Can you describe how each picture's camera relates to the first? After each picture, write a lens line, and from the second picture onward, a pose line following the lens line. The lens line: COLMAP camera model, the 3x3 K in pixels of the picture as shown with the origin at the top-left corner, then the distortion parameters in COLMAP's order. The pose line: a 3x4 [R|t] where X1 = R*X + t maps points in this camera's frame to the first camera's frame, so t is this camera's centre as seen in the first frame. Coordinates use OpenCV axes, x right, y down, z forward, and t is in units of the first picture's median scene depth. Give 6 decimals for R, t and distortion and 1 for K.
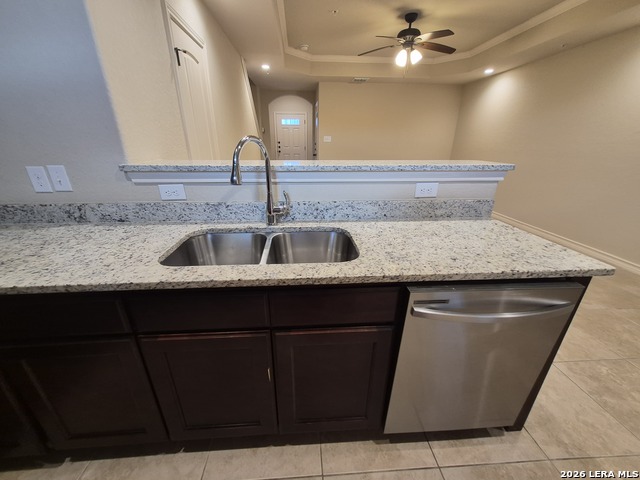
lens RADIAL K [[252.2, 0, 316.1], [0, 252.2, 242.0], [0, 0, 1]] dist [0.007972, -0.000084]
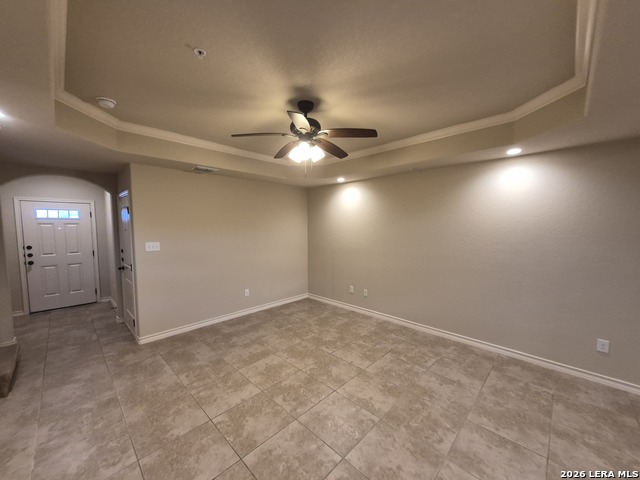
lens RADIAL K [[252.2, 0, 317.2], [0, 252.2, 241.2], [0, 0, 1]] dist [0.007972, -0.000084]
pose [[0.750047, -0.049543, 0.659526, -0.072465], [0.252829, 0.942931, -0.216698, -0.228856], [-0.611152, 0.329281, 0.719769, 0.382749]]
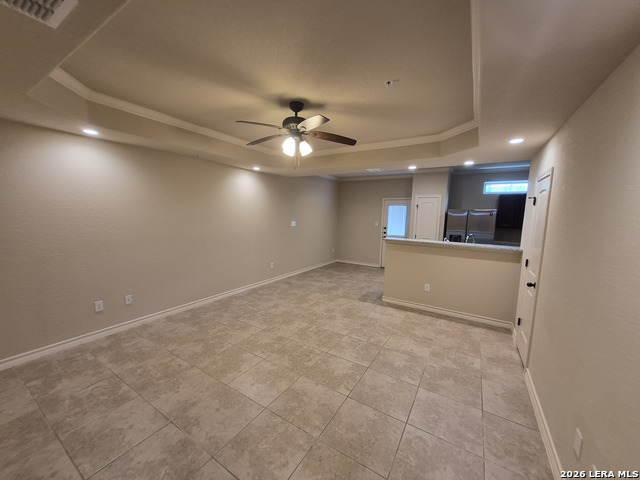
lens RADIAL K [[252.2, 0, 314.5], [0, 252.2, 241.1], [0, 0, 1]] dist [0.007972, -0.000084]
pose [[-0.803977, -0.088645, 0.588017, -0.137158], [0.198153, 0.892379, 0.405457, -0.541830], [-0.560675, 0.442495, -0.699887, 1.165609]]
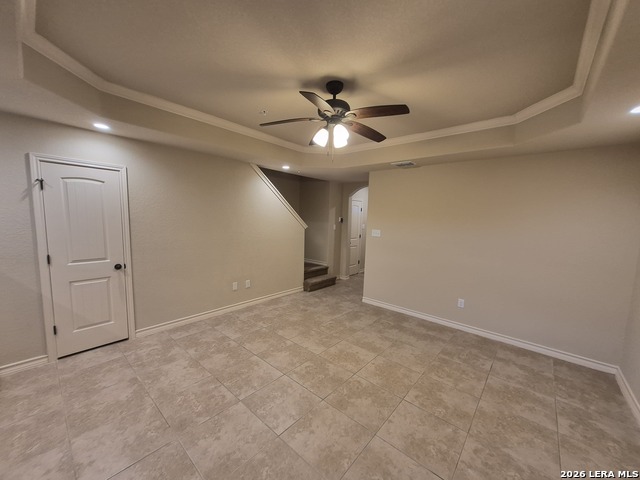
lens RADIAL K [[252.2, 0, 311.7], [0, 252.2, 241.4], [0, 0, 1]] dist [0.007972, -0.000084]
pose [[0.690760, 0.090546, -0.717393, 0.581063], [-0.298124, 0.939542, -0.168471, -0.230289], [0.658767, 0.330245, 0.675992, 0.414385]]
